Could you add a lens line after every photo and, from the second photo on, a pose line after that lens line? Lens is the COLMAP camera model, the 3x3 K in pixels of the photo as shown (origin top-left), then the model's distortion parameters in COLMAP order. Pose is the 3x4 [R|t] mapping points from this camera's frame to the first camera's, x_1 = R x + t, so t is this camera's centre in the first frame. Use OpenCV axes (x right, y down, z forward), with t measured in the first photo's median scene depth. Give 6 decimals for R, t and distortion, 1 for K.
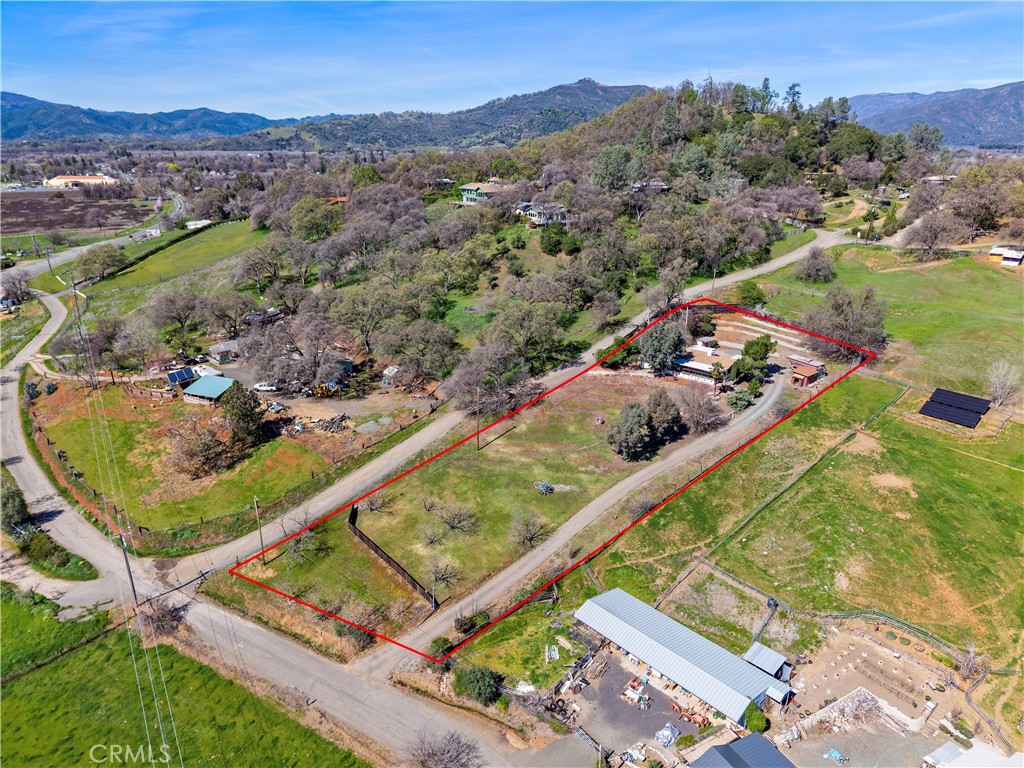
lens RADIAL K [[683.0, 0, 512.0], [0, 683.0, 384.0], [0, 0, 1]] dist [0.037393, -0.046407]
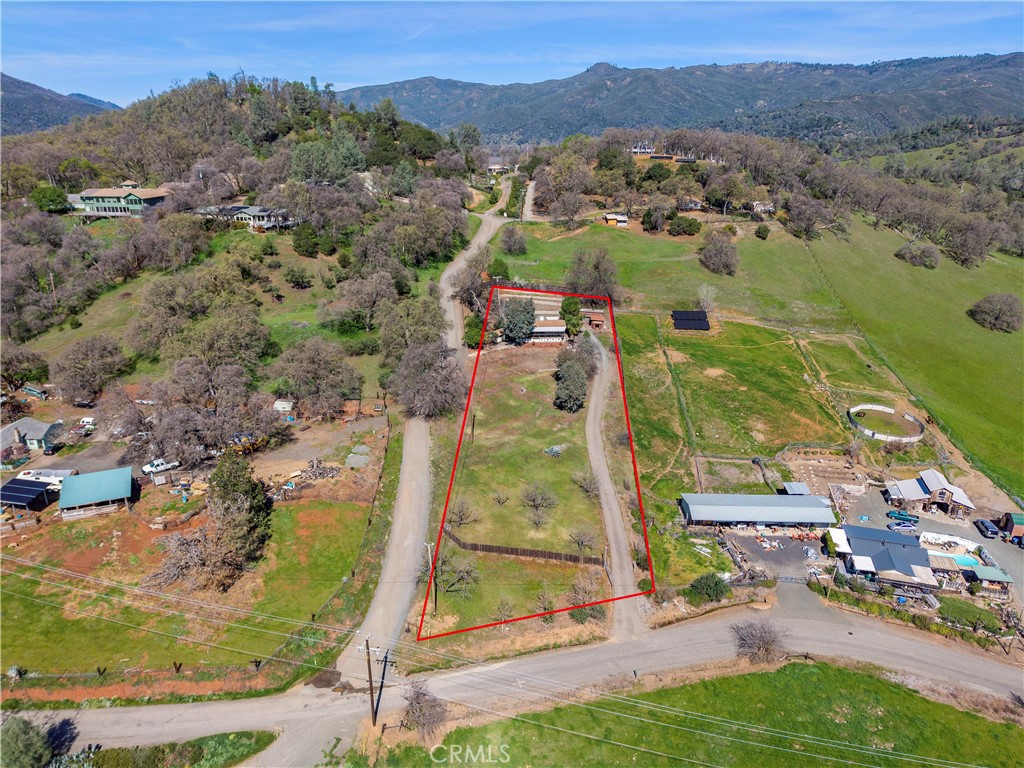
lens RADIAL K [[683.0, 0, 512.0], [0, 683.0, 384.0], [0, 0, 1]] dist [0.037393, -0.046407]
pose [[0.696144, -0.243879, 0.675208, -0.712005], [0.239767, 0.965507, 0.101530, -0.082293], [-0.676679, 0.091213, 0.730606, 0.220954]]
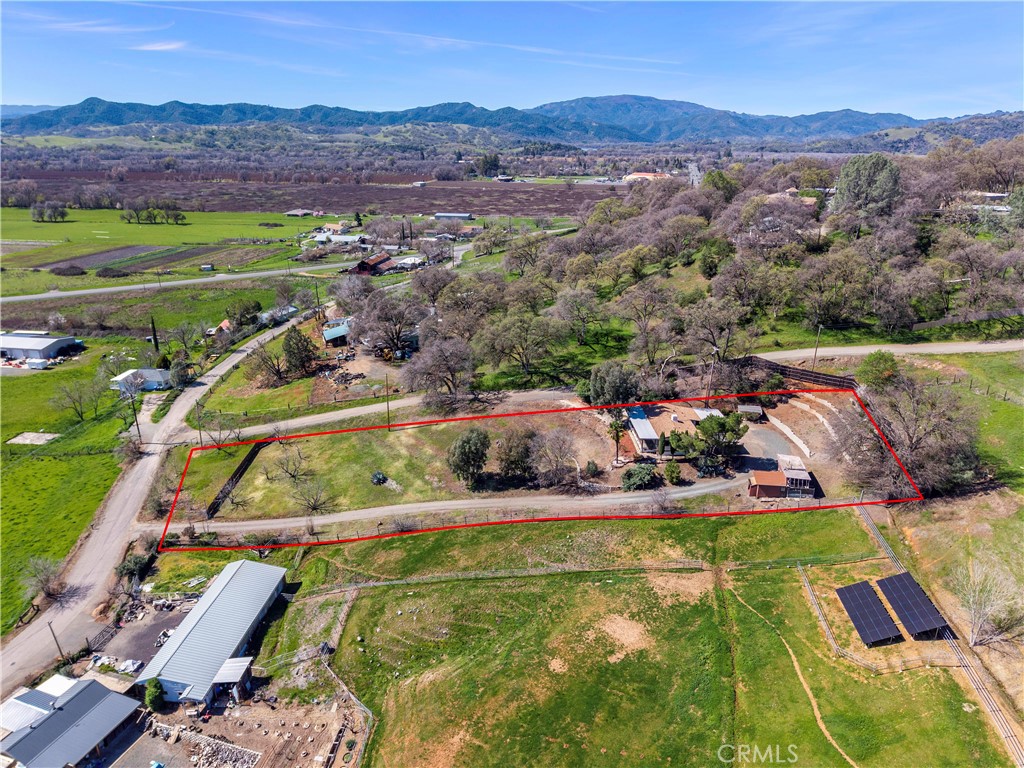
lens RADIAL K [[698.3, 0, 512.0], [0, 698.3, 384.0], [0, 0, 1]] dist [0.040052, -0.043814]
pose [[0.667555, 0.246407, -0.702605, 0.881068], [-0.253141, 0.962549, 0.097058, -0.137392], [0.700207, 0.113067, 0.704929, 0.371255]]
